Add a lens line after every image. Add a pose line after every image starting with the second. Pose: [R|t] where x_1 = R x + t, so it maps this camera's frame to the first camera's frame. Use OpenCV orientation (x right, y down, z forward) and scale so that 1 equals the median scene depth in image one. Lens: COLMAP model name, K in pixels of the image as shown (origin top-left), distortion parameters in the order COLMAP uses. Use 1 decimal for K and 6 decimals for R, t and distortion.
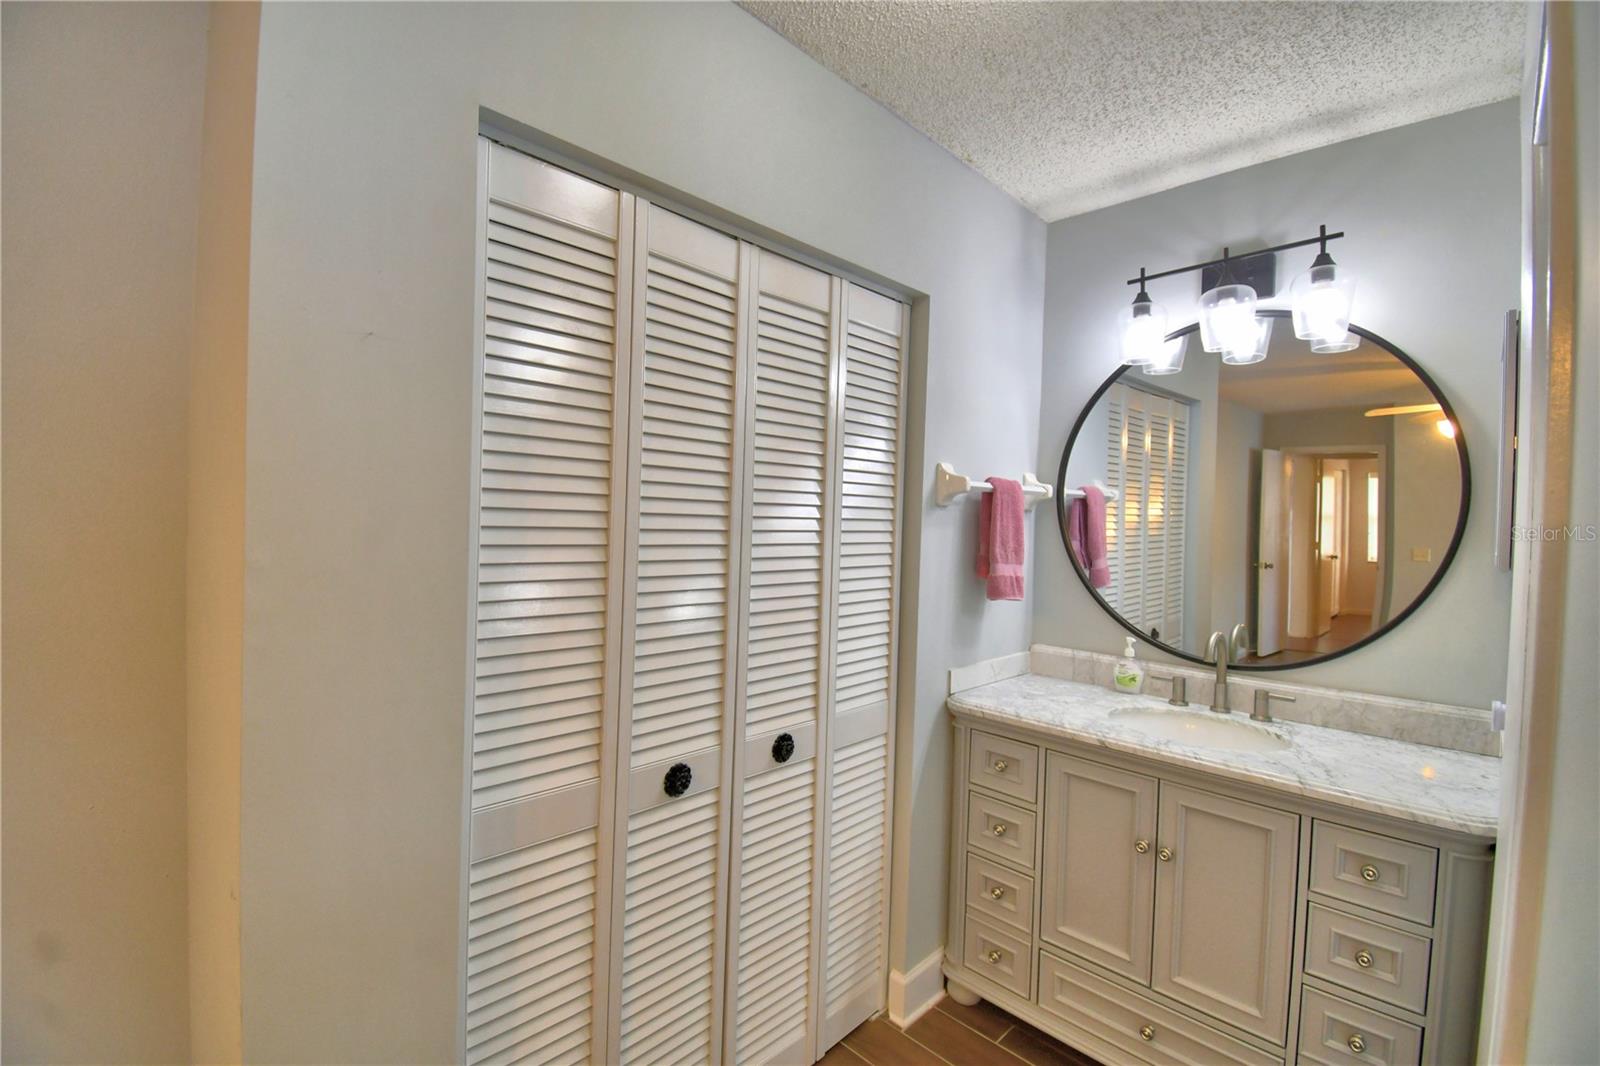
lens RADIAL K [[695.4, 0, 787.7], [0, 695.4, 520.0], [0, 0, 1]] dist [-0.004639, -0.010943]
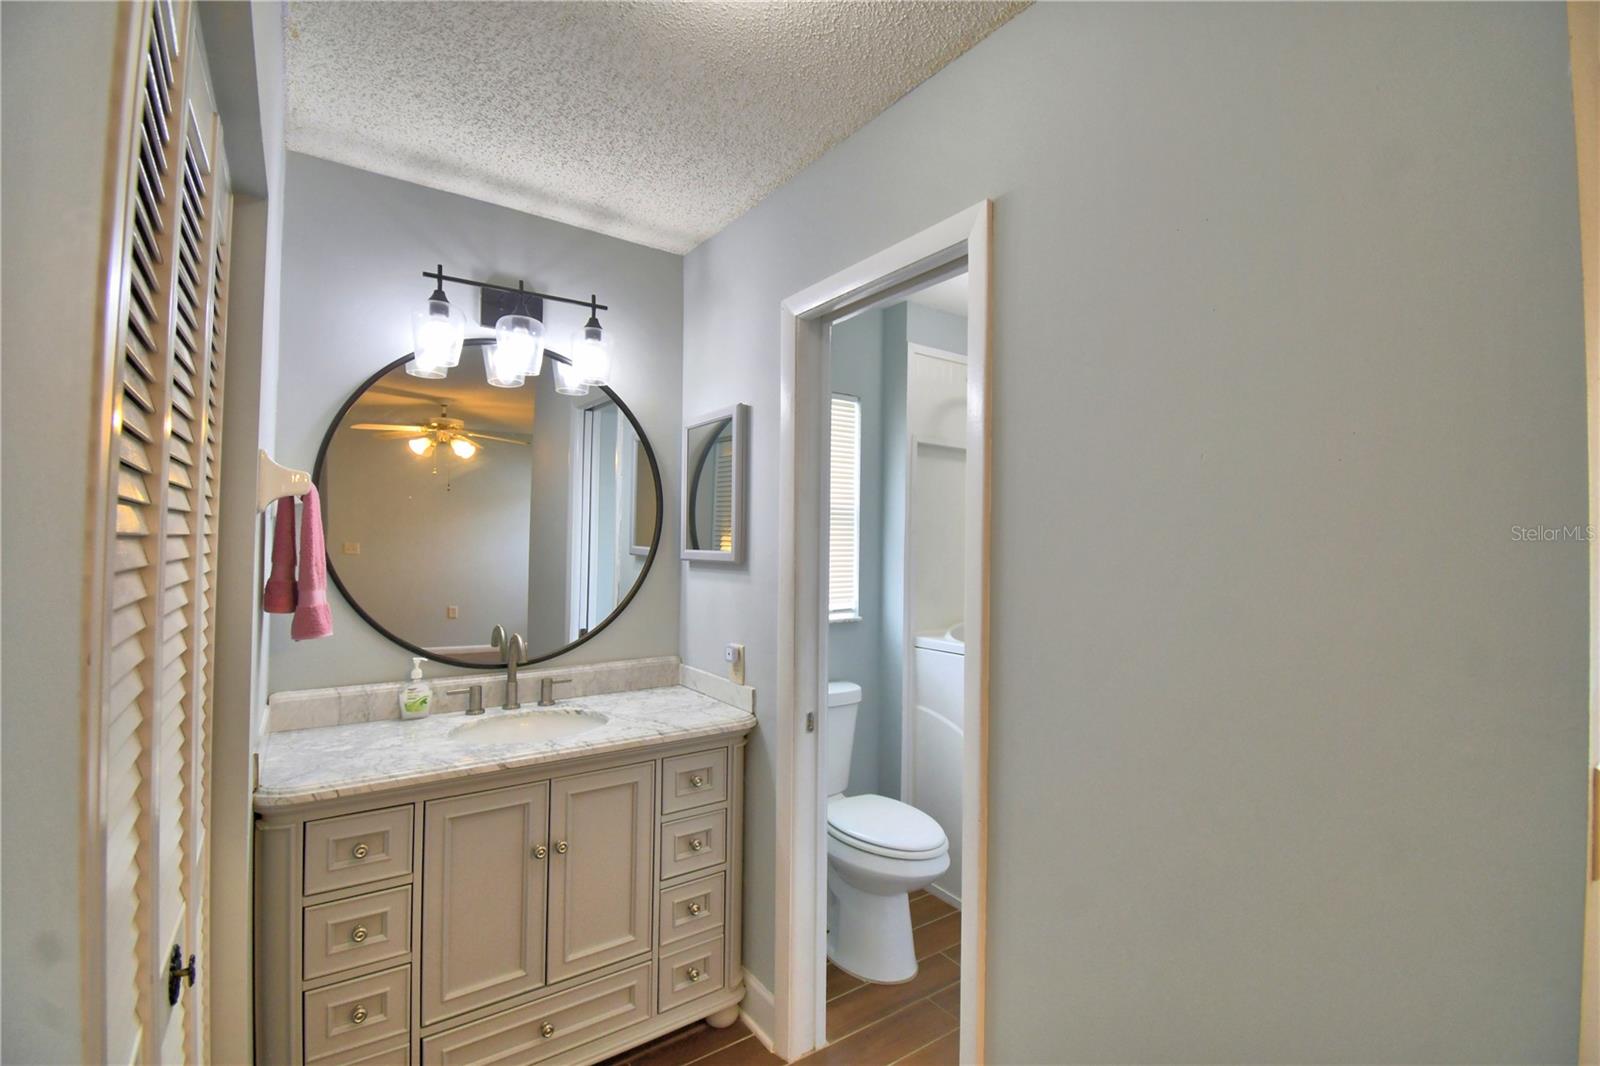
lens RADIAL K [[695.4, 0, 798.6], [0, 695.4, 519.4], [0, 0, 1]] dist [-0.004639, -0.010943]
pose [[0.168147, 0.009488, 0.985716, -0.369755], [-0.000269, 0.999954, -0.009579, -0.006328], [-0.985762, 0.001346, 0.168142, 0.386945]]
